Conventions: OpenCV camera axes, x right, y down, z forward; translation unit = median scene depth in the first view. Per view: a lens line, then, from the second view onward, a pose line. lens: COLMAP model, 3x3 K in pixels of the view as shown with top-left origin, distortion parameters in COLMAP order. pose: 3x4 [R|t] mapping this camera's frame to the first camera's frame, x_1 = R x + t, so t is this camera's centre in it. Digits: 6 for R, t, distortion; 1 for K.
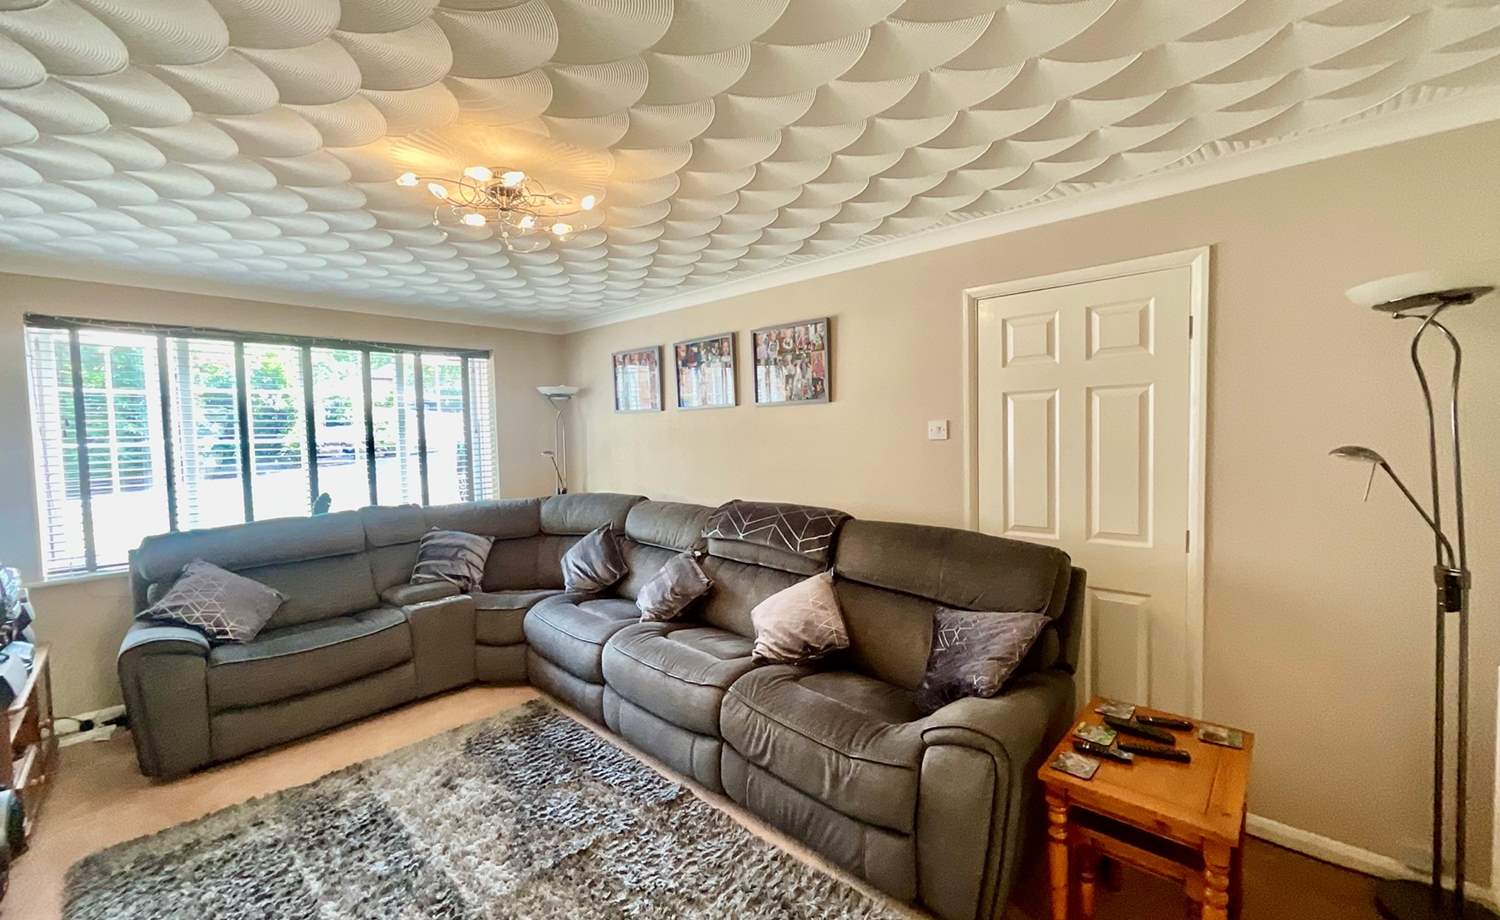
lens RADIAL K [[615.4, 0, 750.0], [0, 615.4, 460.0], [0, 0, 1]] dist [0.000491, 0.000152]
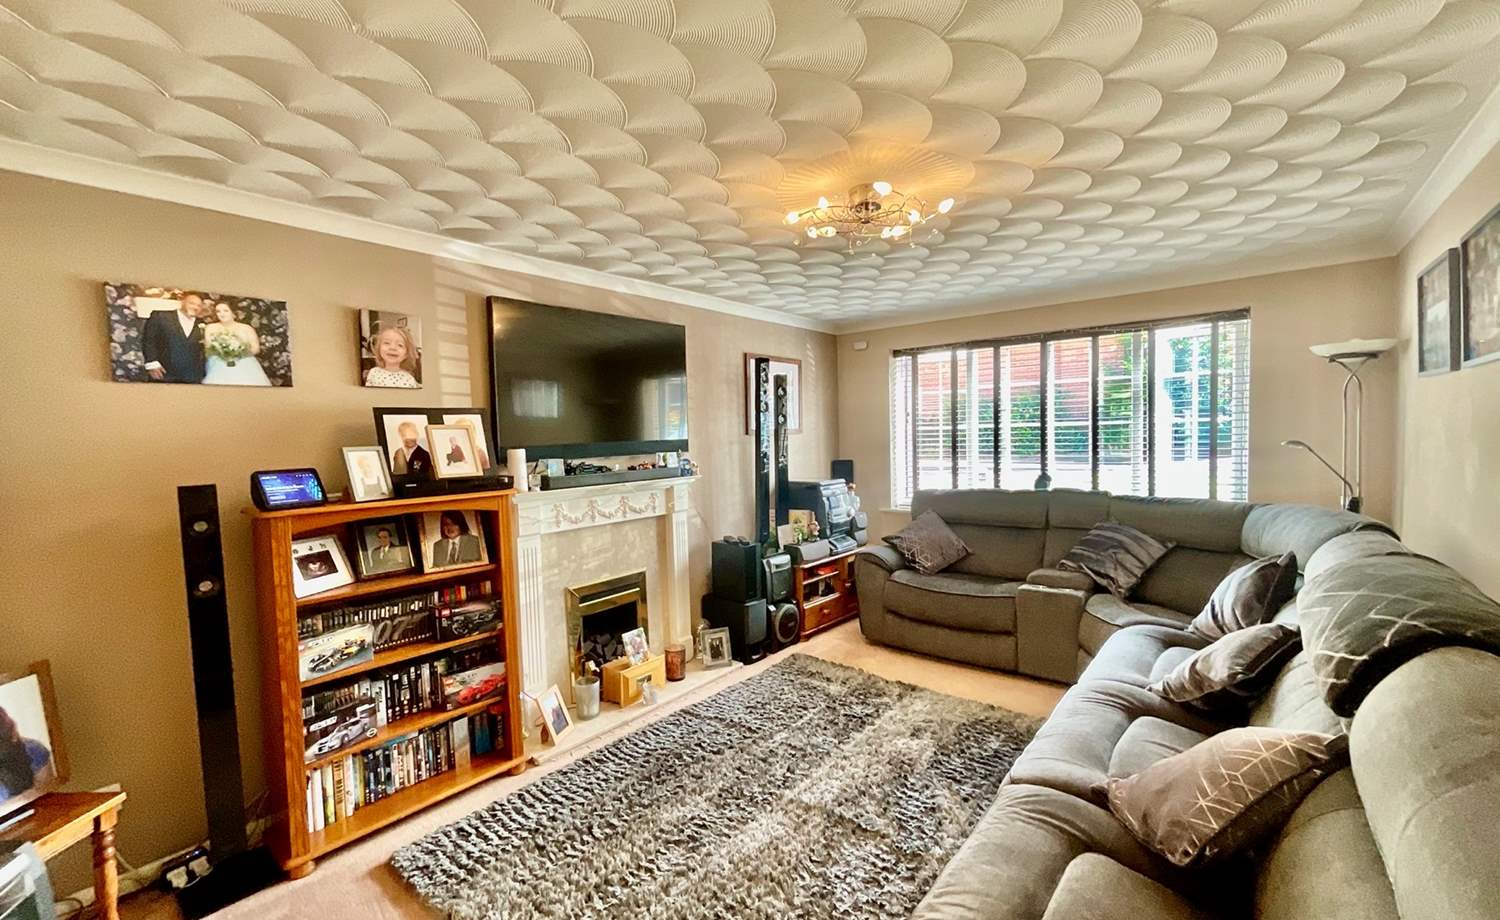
lens RADIAL K [[615.4, 0, 750.0], [0, 615.4, 460.0], [0, 0, 1]] dist [0.000491, 0.000152]
pose [[0.053167, 0.065043, -0.996465, 0.502436], [-0.020077, 0.997744, 0.064056, -0.036792], [0.998384, 0.016601, 0.054353, 0.516399]]
